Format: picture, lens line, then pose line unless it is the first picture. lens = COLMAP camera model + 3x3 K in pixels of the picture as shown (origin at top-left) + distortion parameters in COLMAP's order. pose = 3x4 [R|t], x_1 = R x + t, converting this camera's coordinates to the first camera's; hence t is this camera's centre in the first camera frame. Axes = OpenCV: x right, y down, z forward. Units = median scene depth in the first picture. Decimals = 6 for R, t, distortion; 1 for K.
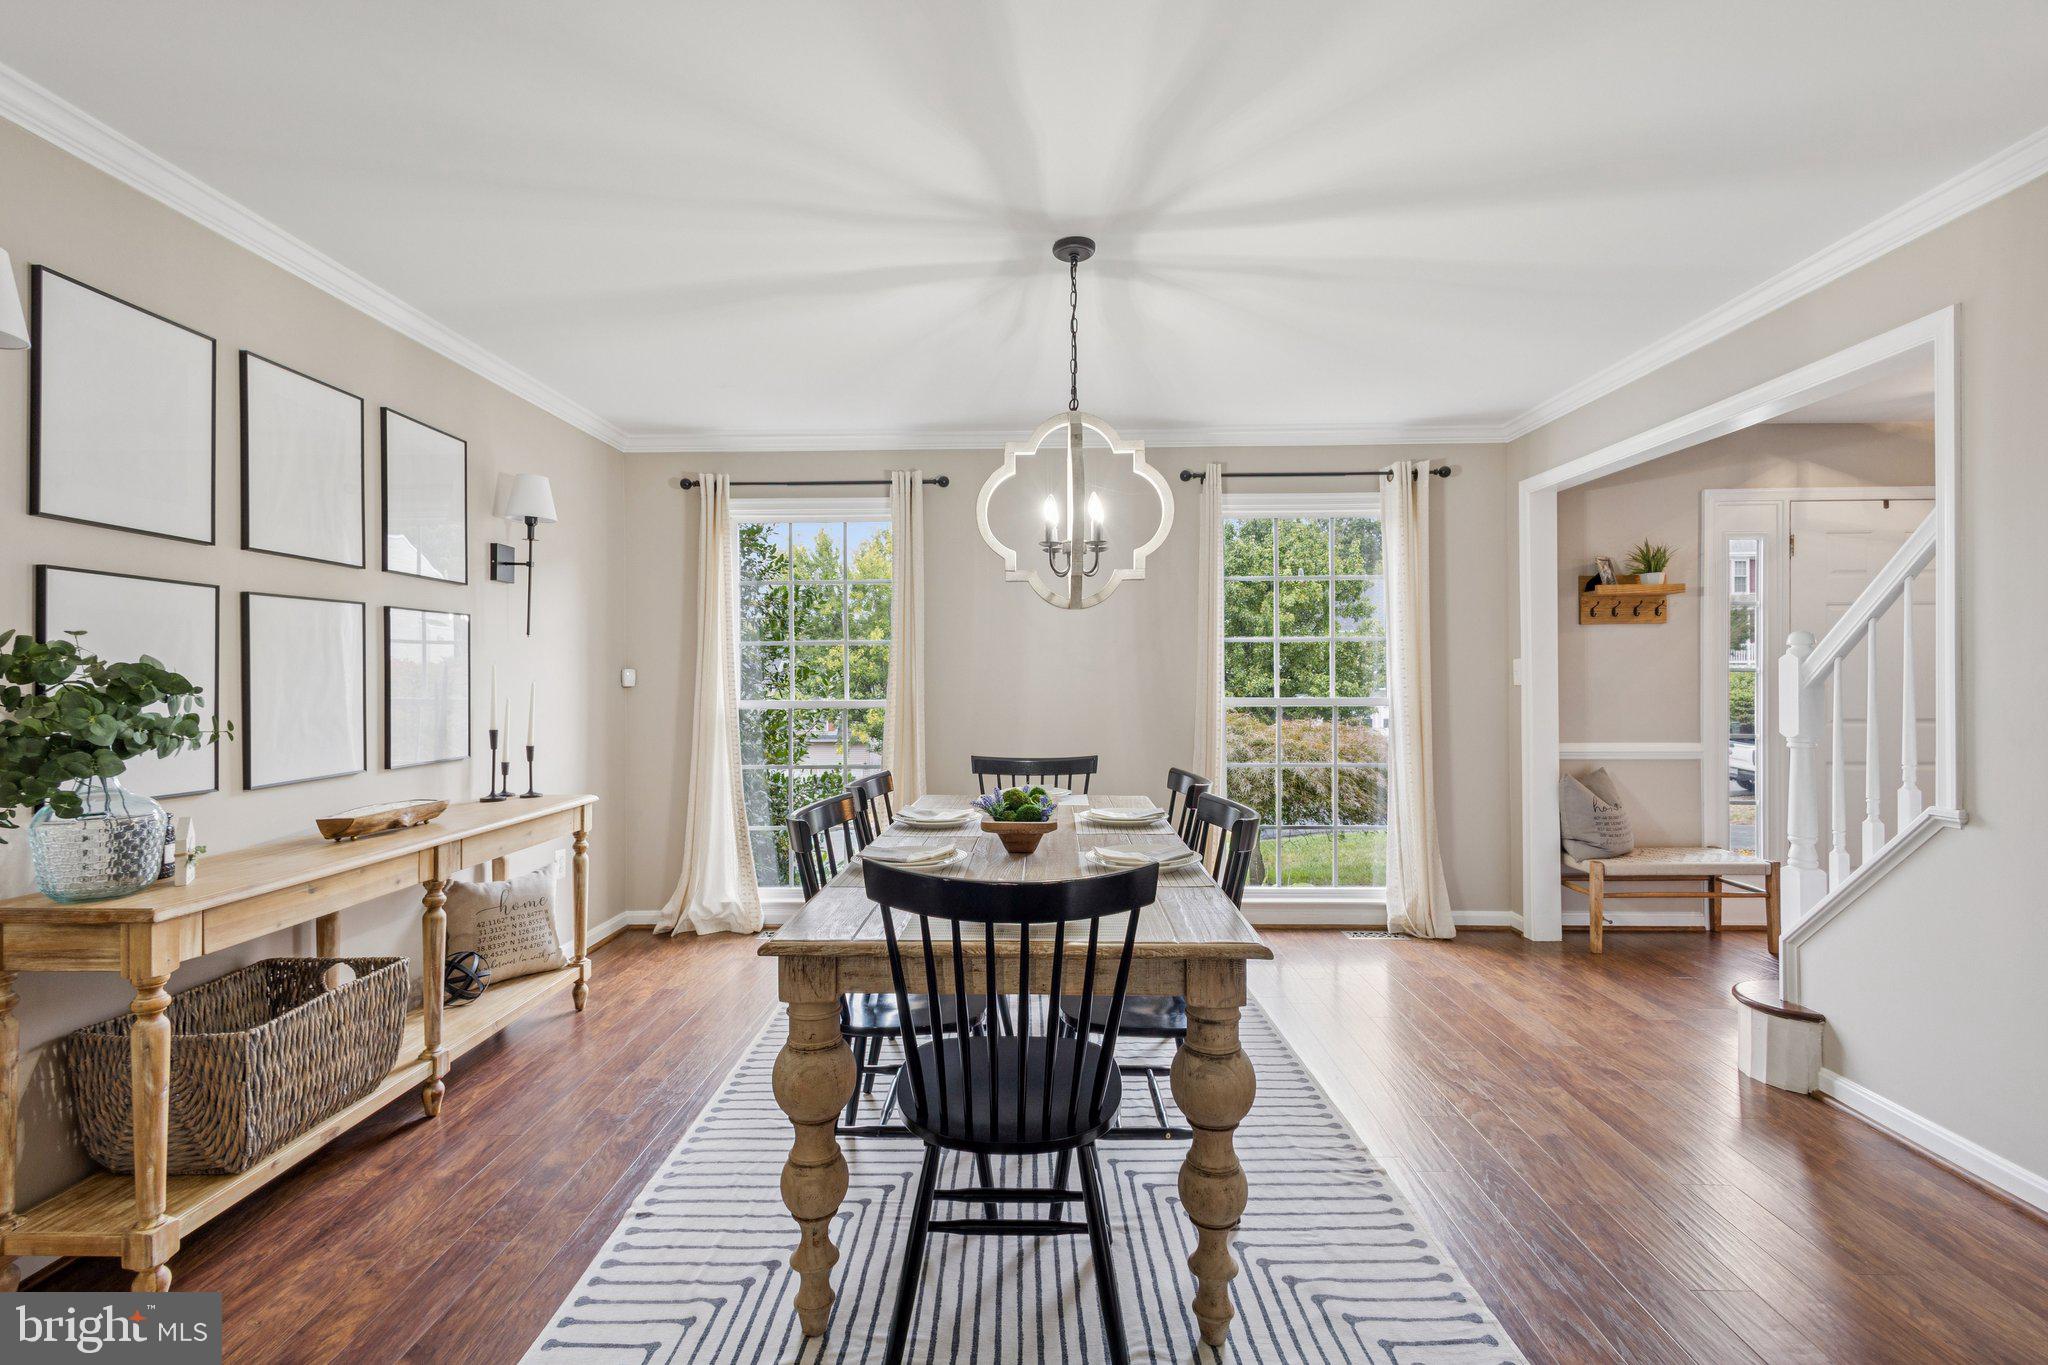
lens RADIAL K [[950.7, 0, 1017.6], [0, 950.7, 681.3], [0, 0, 1]] dist [0.013088, -0.002126]
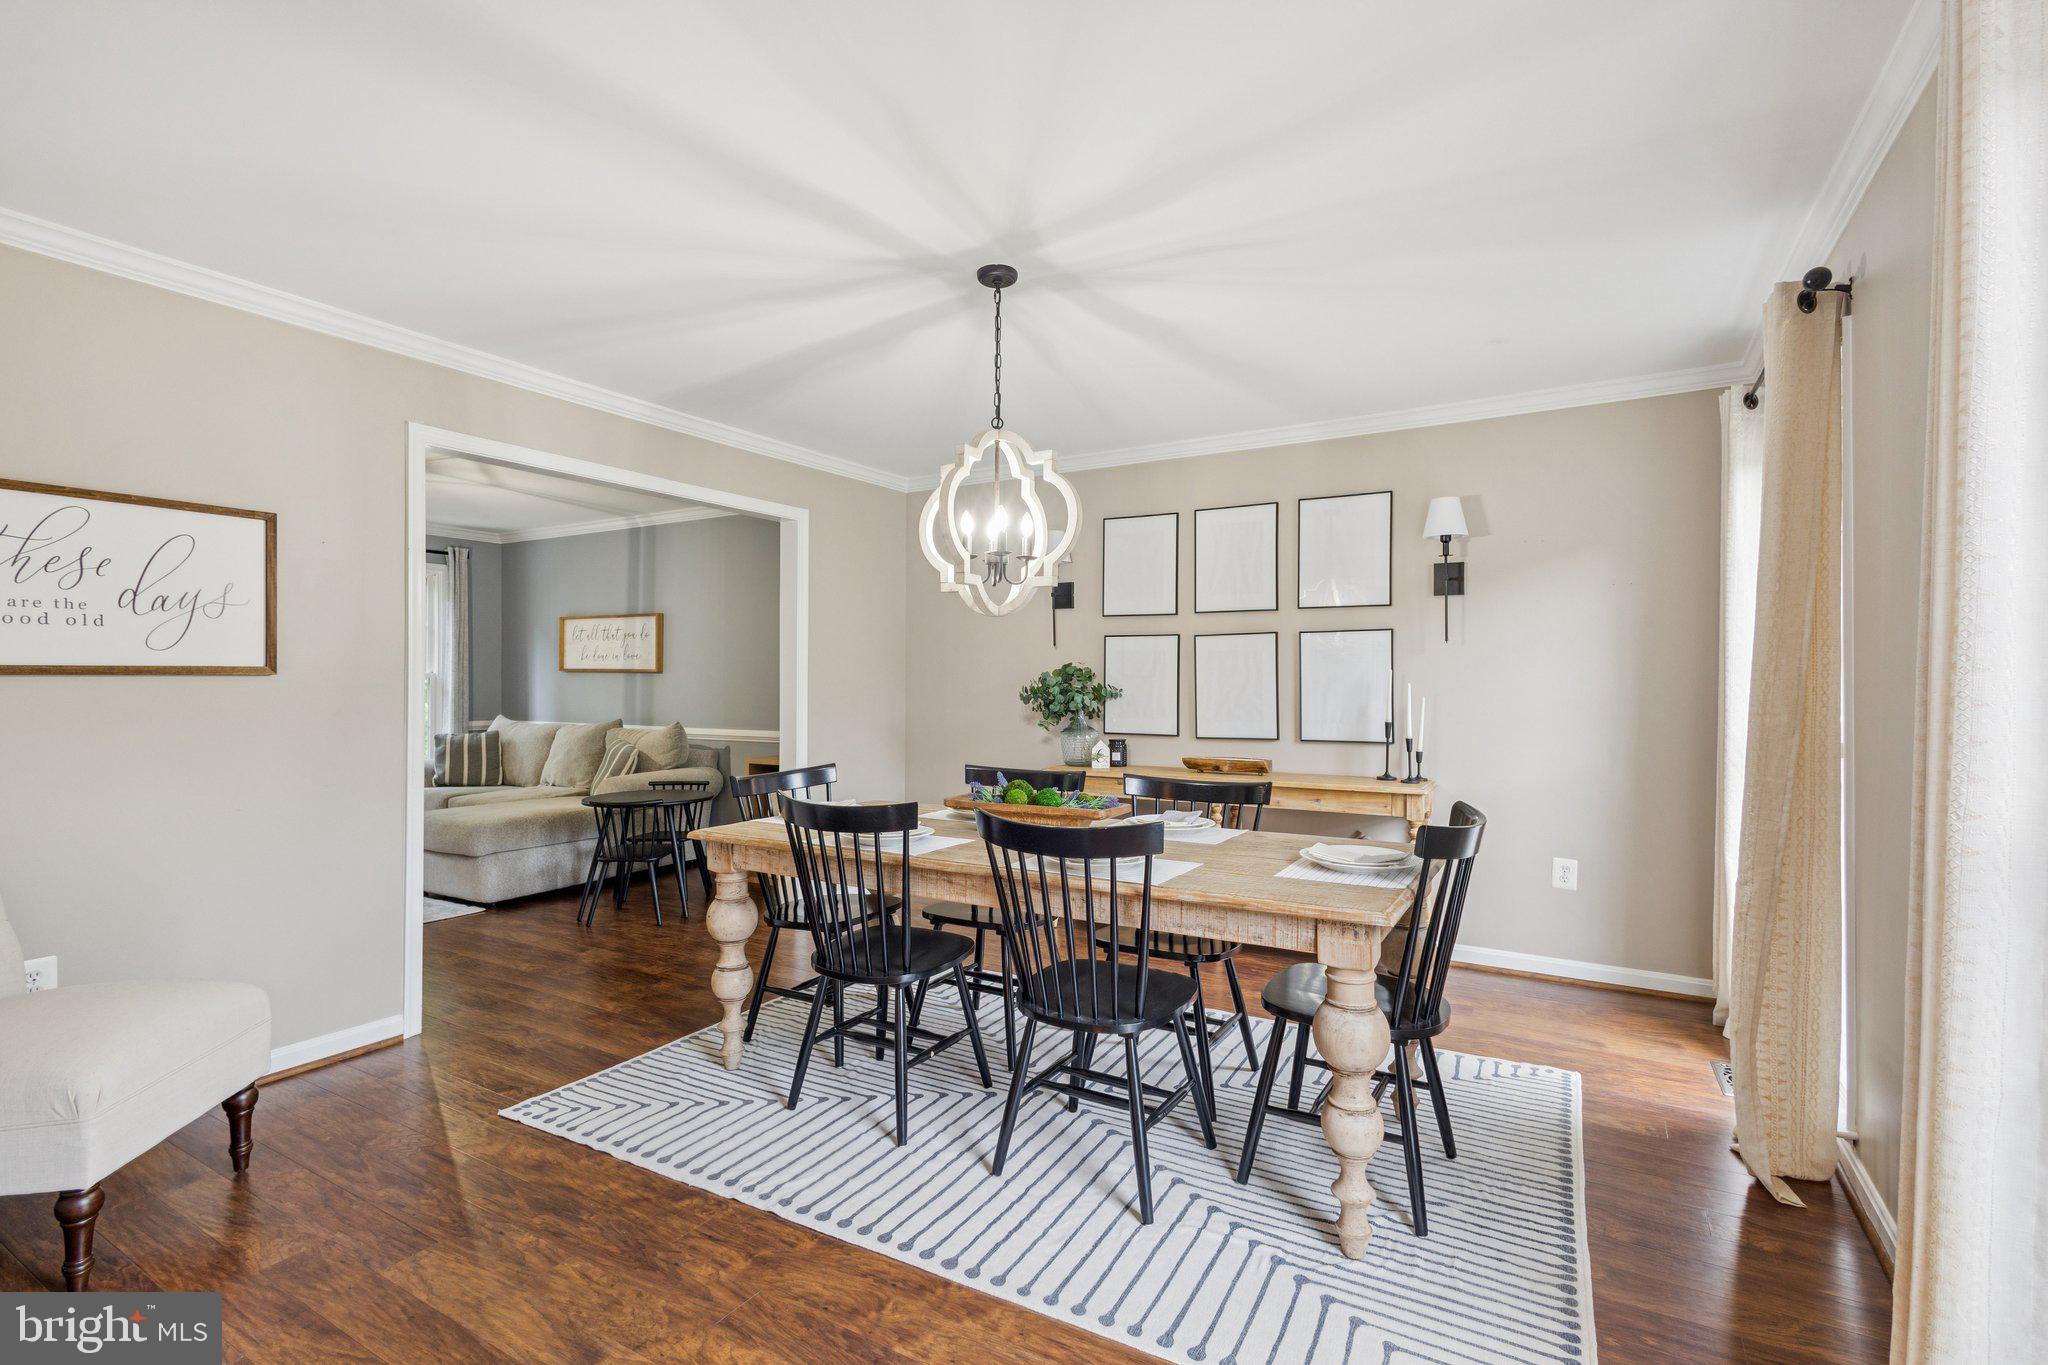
lens RADIAL K [[950.7, 0, 1021.9], [0, 950.7, 680.7], [0, 0, 1]] dist [0.013088, -0.002126]
pose [[-0.493204, 0.004798, -0.869901, 0.561738], [0.005336, 0.999983, 0.002490, -0.005930], [0.869897, -0.003414, -0.493221, 0.900152]]
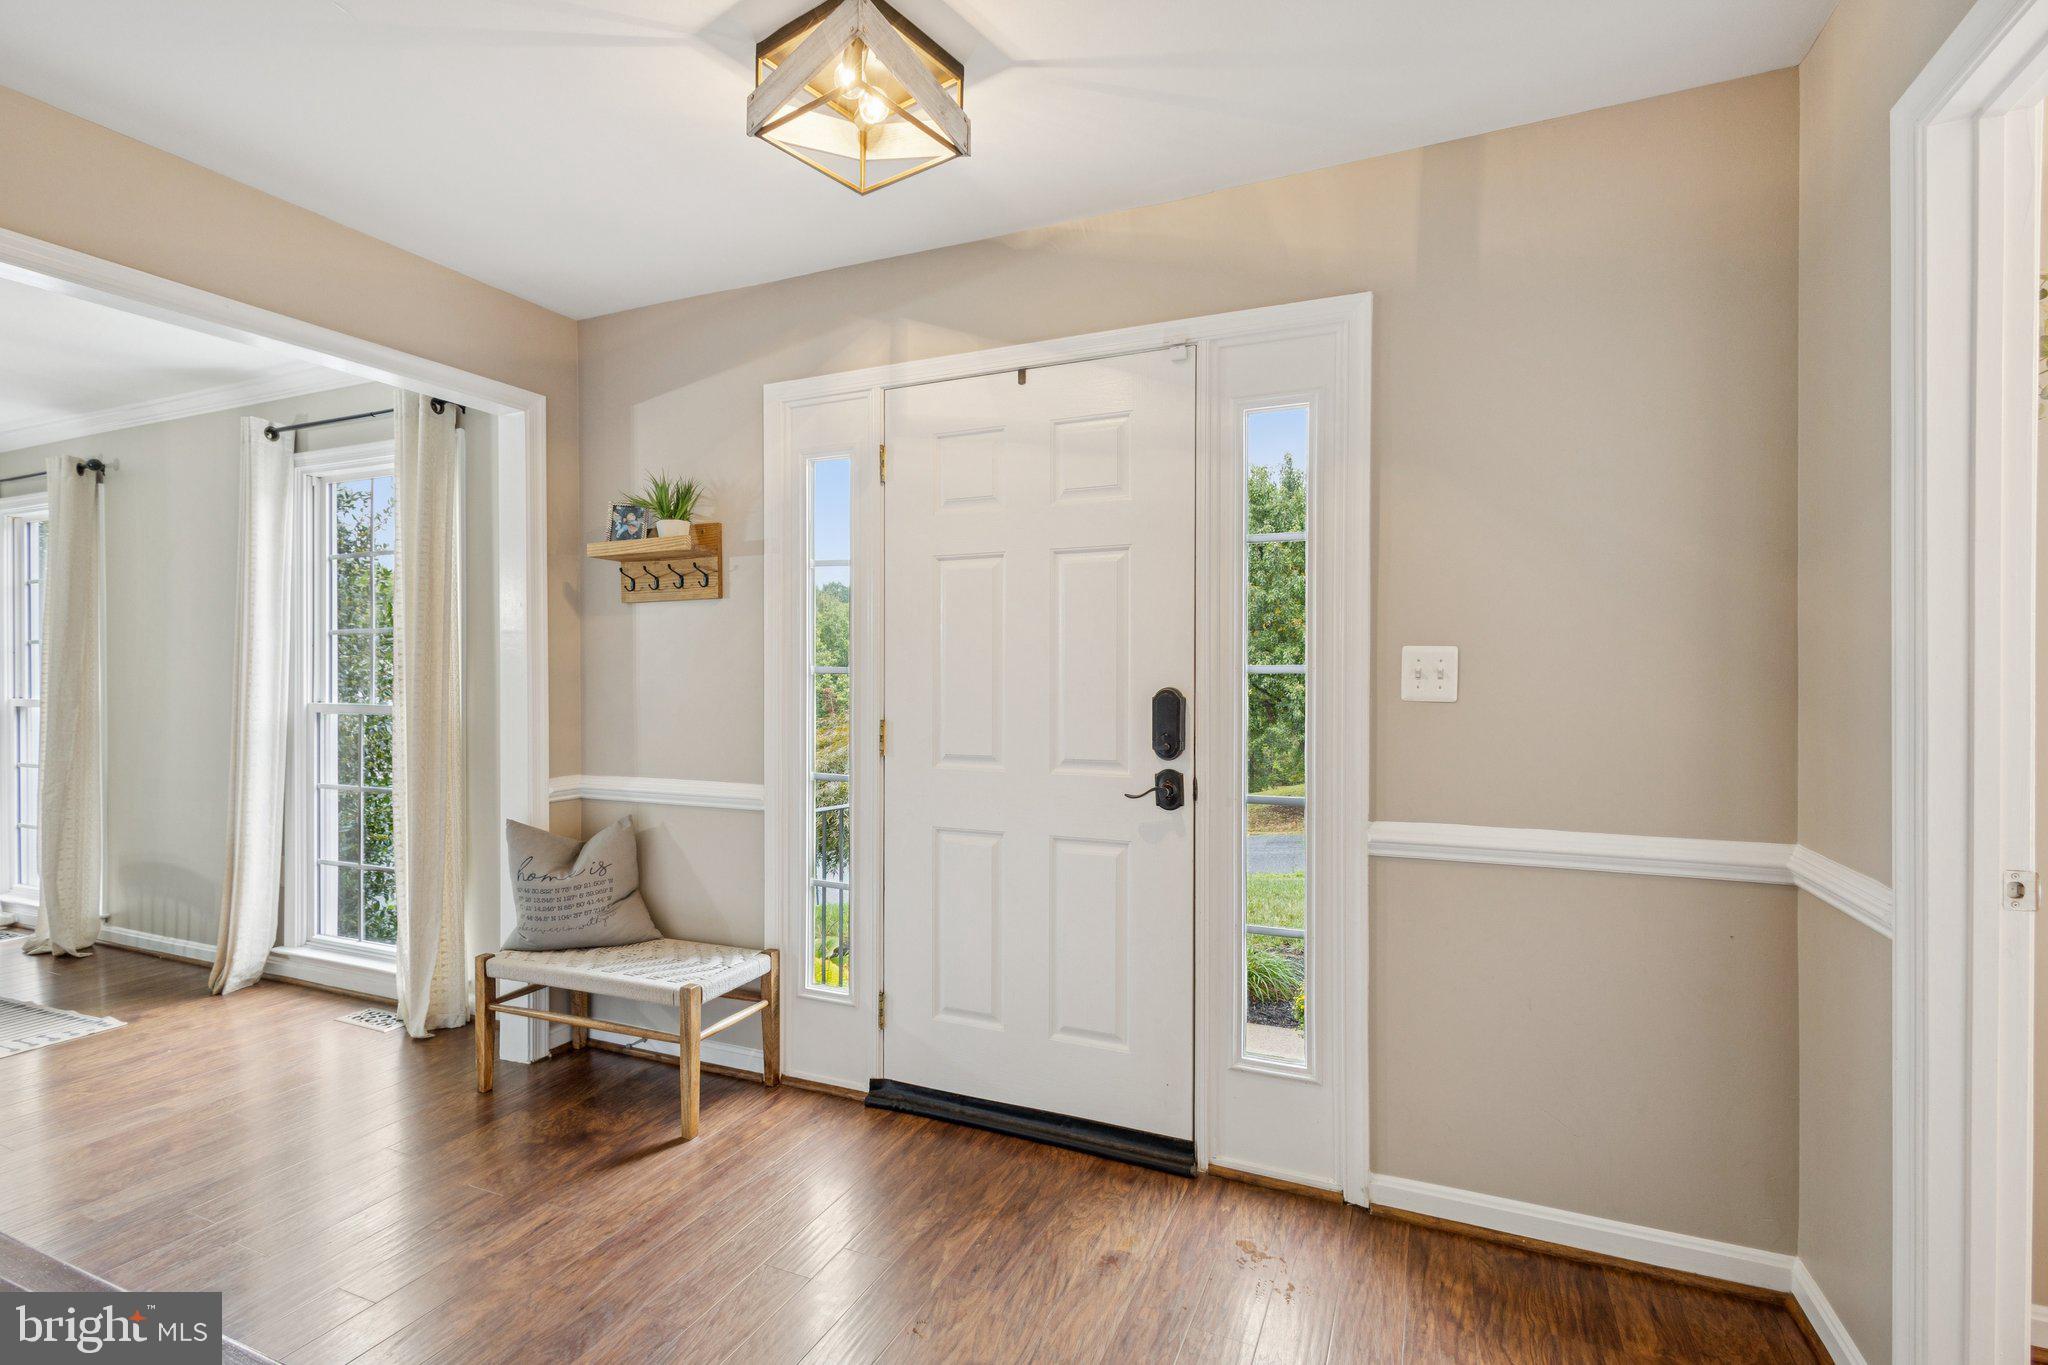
lens RADIAL K [[950.7, 0, 1007.7], [0, 950.7, 685.1], [0, 0, 1]] dist [0.013088, -0.002126]
pose [[0.916132, 0.009669, -0.400760, 1.144254], [-0.004740, 0.999900, 0.013288, -0.011476], [0.400848, -0.010274, 0.916087, 0.494769]]
